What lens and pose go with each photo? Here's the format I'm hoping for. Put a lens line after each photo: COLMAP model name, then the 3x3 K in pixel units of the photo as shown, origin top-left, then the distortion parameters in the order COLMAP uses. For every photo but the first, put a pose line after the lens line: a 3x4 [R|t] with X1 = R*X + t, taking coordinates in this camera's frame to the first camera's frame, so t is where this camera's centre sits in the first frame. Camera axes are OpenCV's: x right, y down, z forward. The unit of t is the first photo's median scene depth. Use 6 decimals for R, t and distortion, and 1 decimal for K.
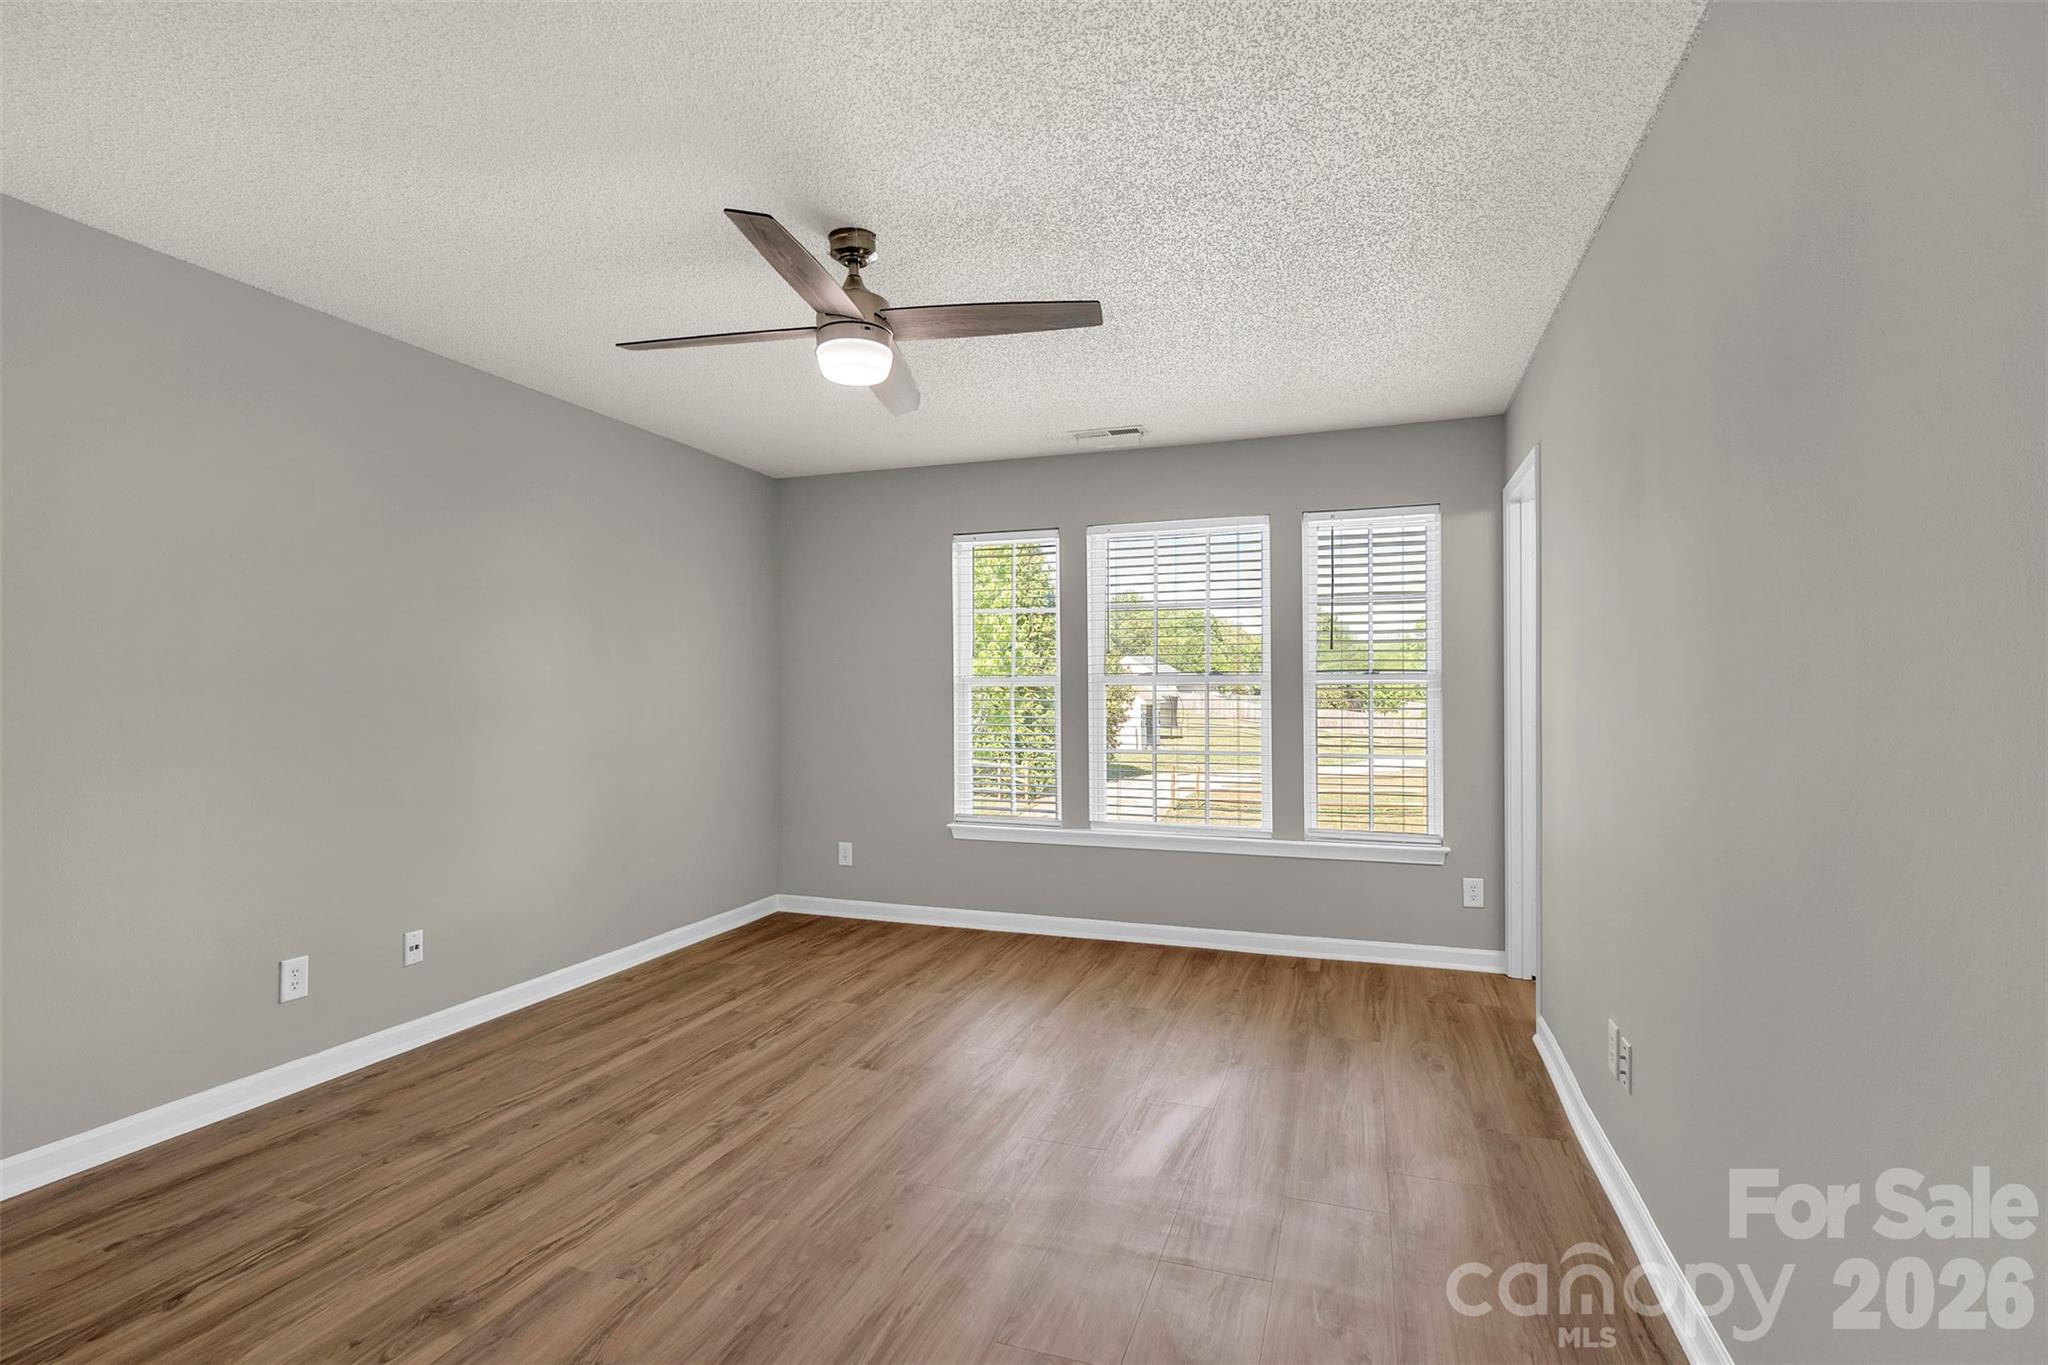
lens RADIAL K [[998.8, 0, 1024.3], [0, 998.8, 689.6], [0, 0, 1]] dist [0.022825, -0.000326]
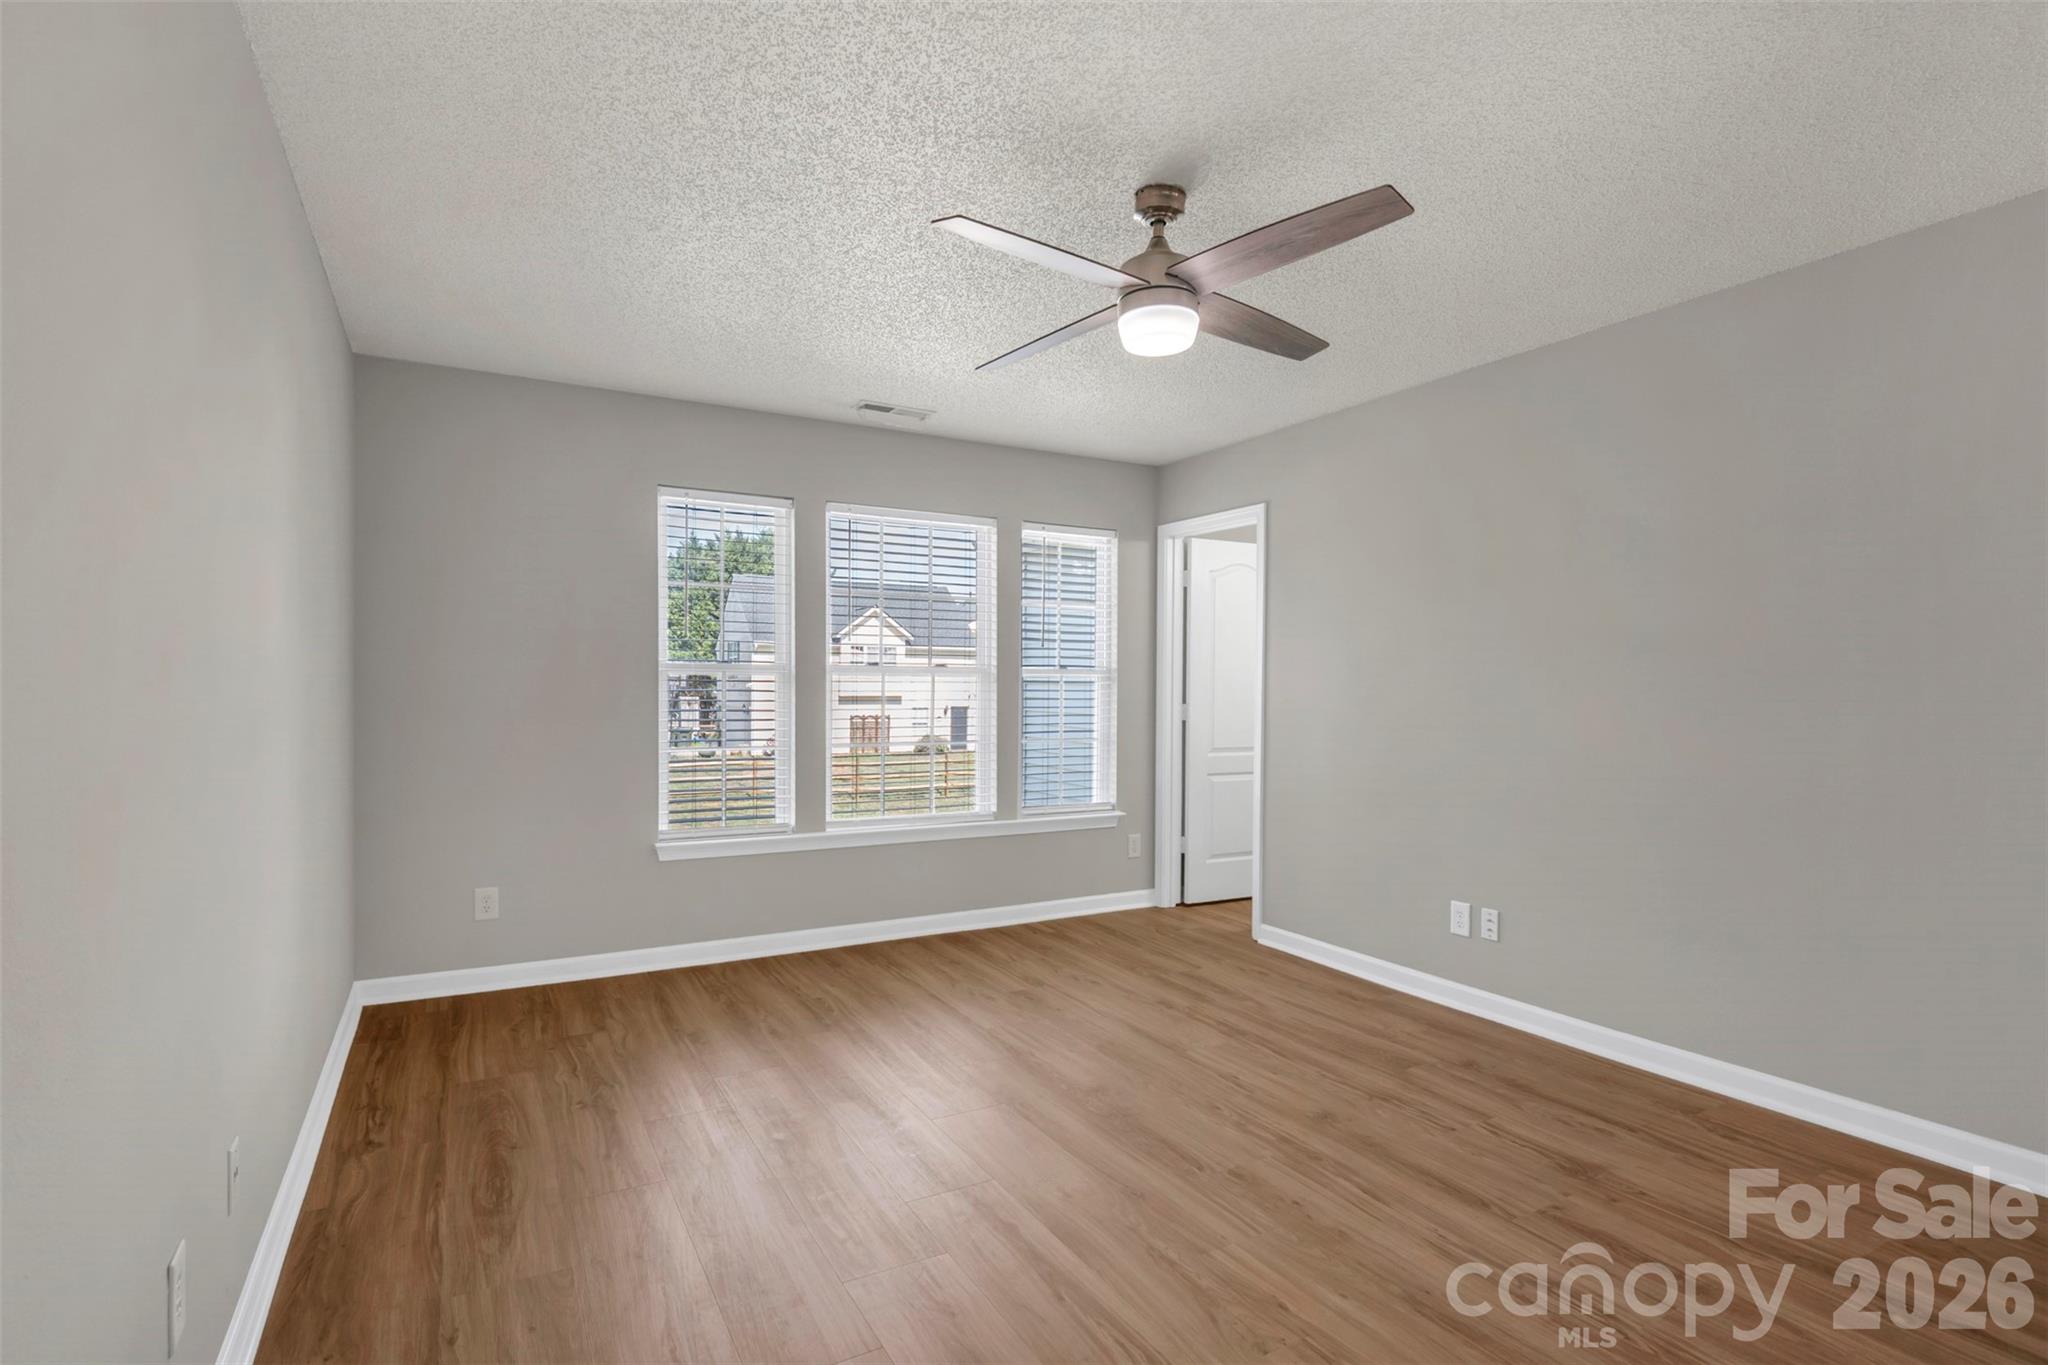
lens RADIAL K [[998.8, 0, 1028.9], [0, 998.8, 700.5], [0, 0, 1]] dist [0.022825, -0.000326]
pose [[0.653499, -0.003319, 0.756920, -0.545504], [-0.010046, 0.999864, 0.013058, 0.005893], [-0.756861, -0.016137, 0.653377, 0.273864]]
